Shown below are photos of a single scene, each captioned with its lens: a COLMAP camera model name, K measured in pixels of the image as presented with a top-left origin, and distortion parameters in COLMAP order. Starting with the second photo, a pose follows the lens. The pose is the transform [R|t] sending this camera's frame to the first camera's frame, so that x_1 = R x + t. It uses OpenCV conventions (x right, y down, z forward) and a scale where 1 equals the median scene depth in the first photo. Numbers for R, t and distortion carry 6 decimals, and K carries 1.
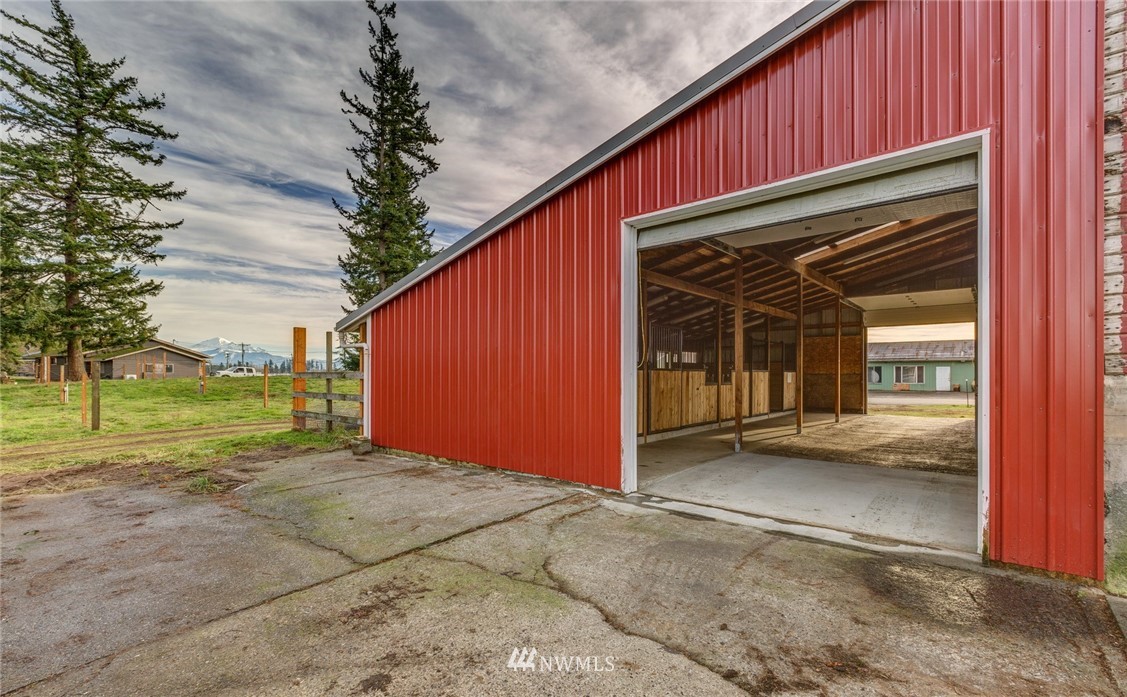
lens RADIAL K [[498.6, 0, 560.6], [0, 498.6, 374.7], [0, 0, 1]] dist [0.000042, -0.000236]
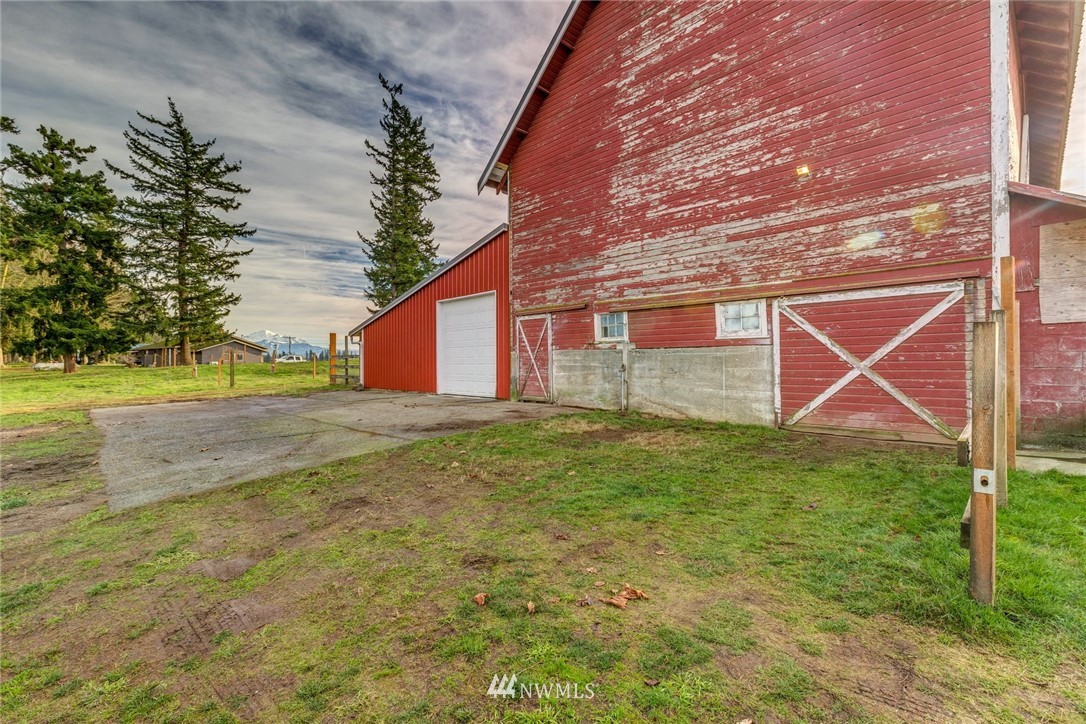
lens RADIAL K [[486.3, 0, 543.0], [0, 486.3, 362.0], [0, 0, 1]] dist [0.000504, 0.000226]
pose [[0.996736, -0.005244, -0.080556, 0.171741], [0.005105, 0.999985, -0.001923, 0.010540], [0.080565, 0.001506, 0.996748, -0.317716]]
